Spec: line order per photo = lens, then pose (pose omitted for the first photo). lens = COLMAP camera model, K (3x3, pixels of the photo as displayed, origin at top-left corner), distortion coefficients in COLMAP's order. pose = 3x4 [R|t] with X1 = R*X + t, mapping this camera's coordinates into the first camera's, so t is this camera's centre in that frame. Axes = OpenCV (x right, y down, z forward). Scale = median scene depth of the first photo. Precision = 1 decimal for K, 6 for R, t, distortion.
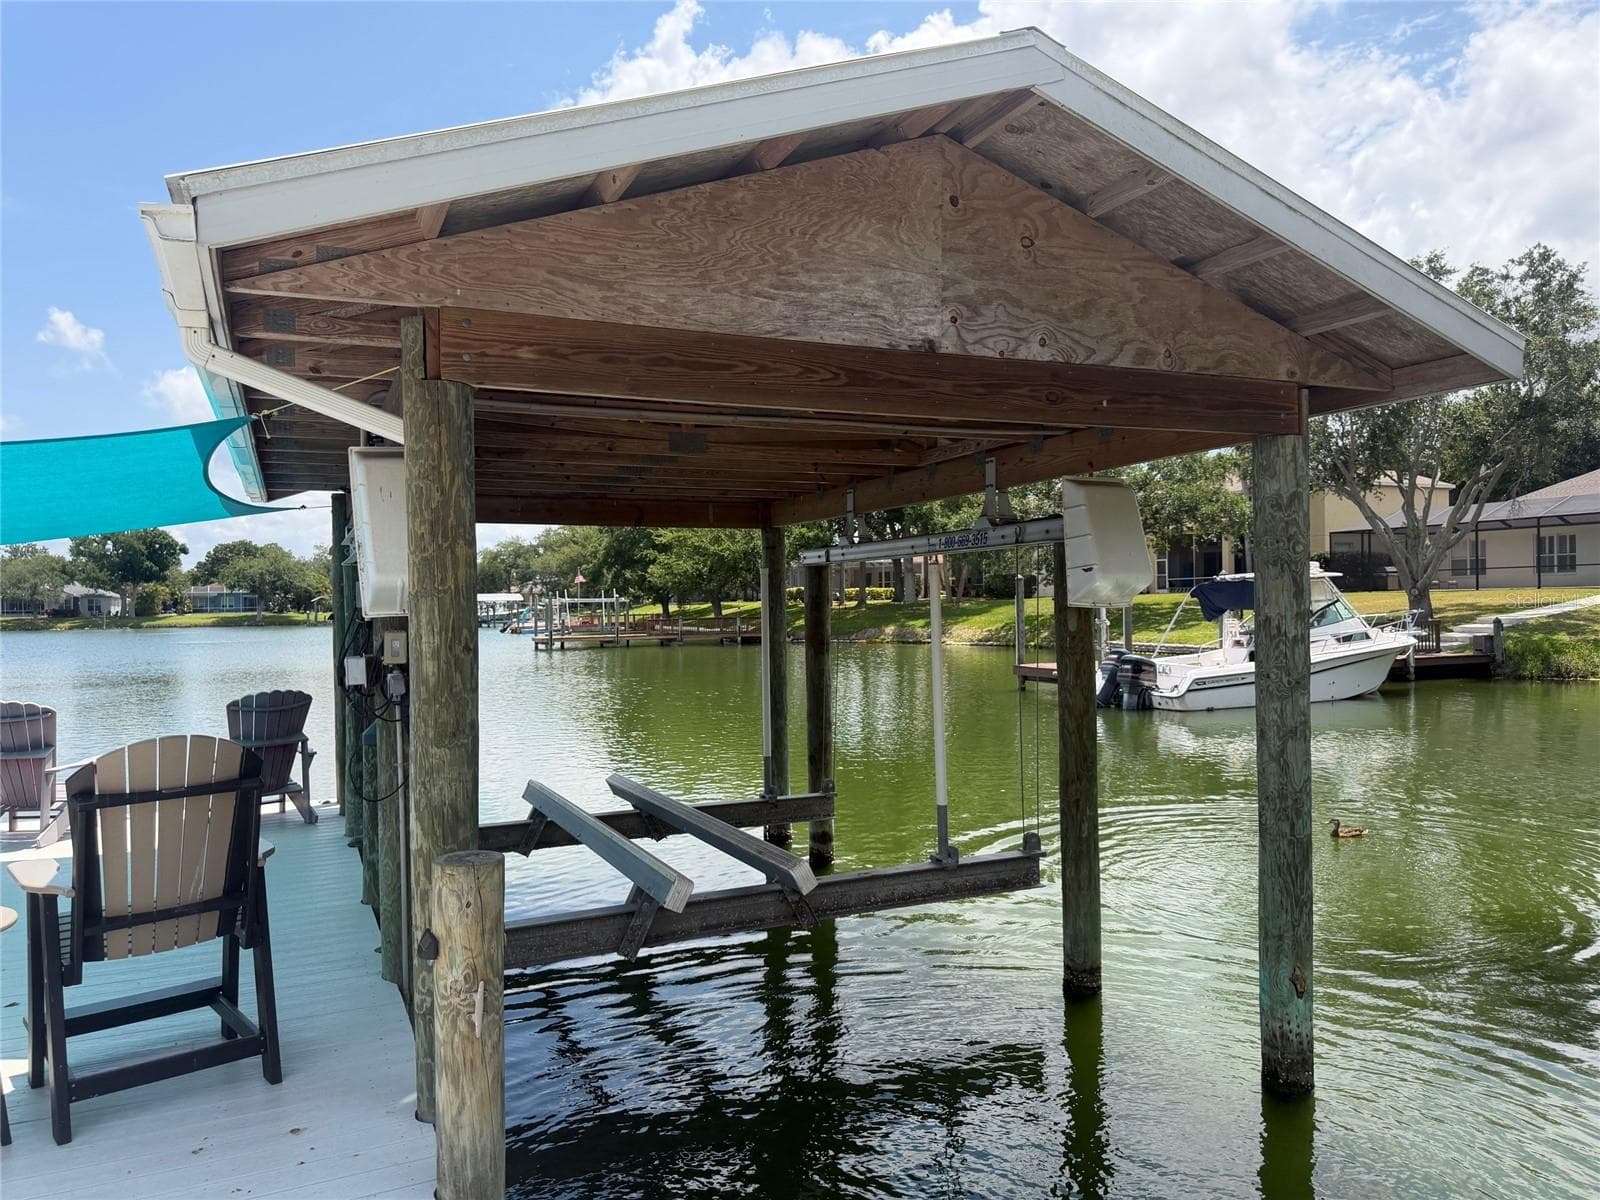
lens RADIAL K [[1128.5, 0, 803.9], [0, 1128.5, 620.9], [0, 0, 1]] dist [0.002861, 0.001148]
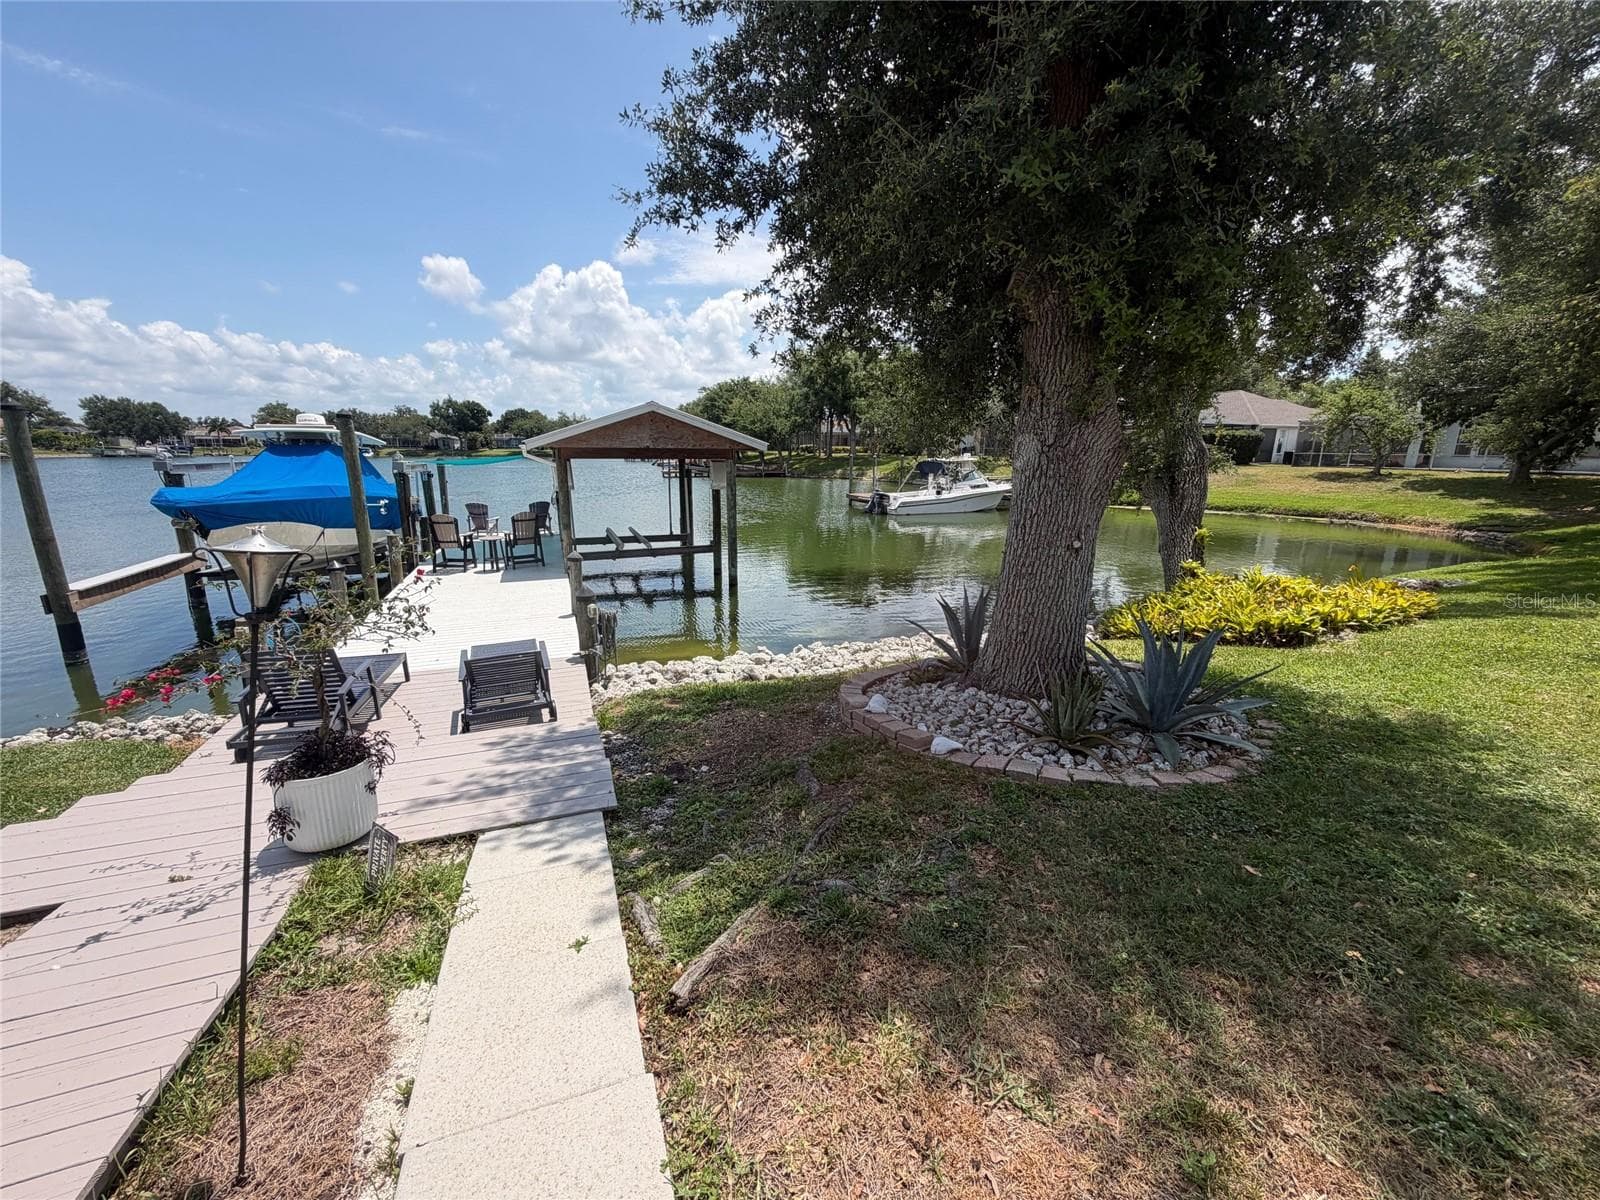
lens RADIAL K [[641.7, 0, 795.2], [0, 641.7, 607.1], [0, 0, 1]] dist [-0.000066, -0.000006]
pose [[0.997347, 0.037256, -0.062533, 0.161468], [-0.022067, 0.973414, 0.227988, -0.031507], [0.069364, -0.226003, 0.971654, -0.338655]]
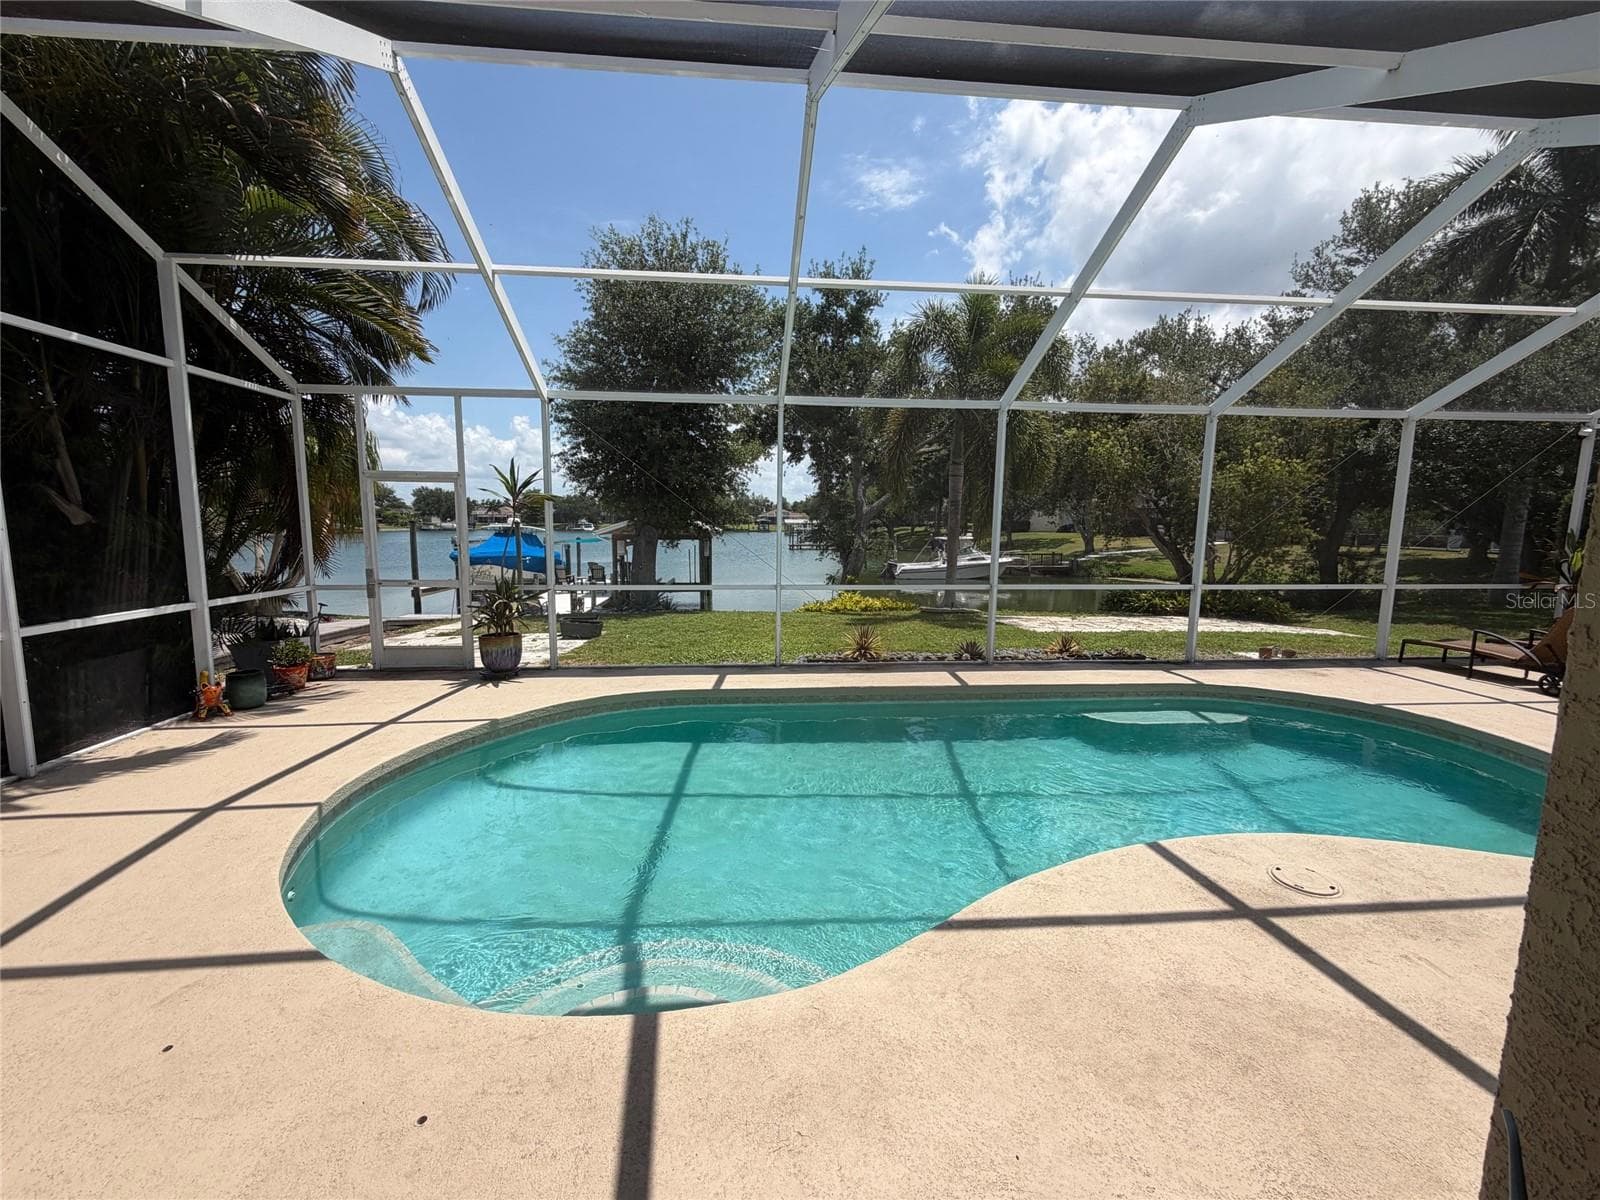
lens RADIAL K [[641.7, 0, 795.2], [0, 641.7, 607.1], [0, 0, 1]] dist [-0.000066, -0.000006]
pose [[0.938555, 0.066298, -0.338703, 0.543062], [-0.024881, 0.991820, 0.125194, -0.052709], [0.344232, -0.109074, 0.932527, -0.681171]]
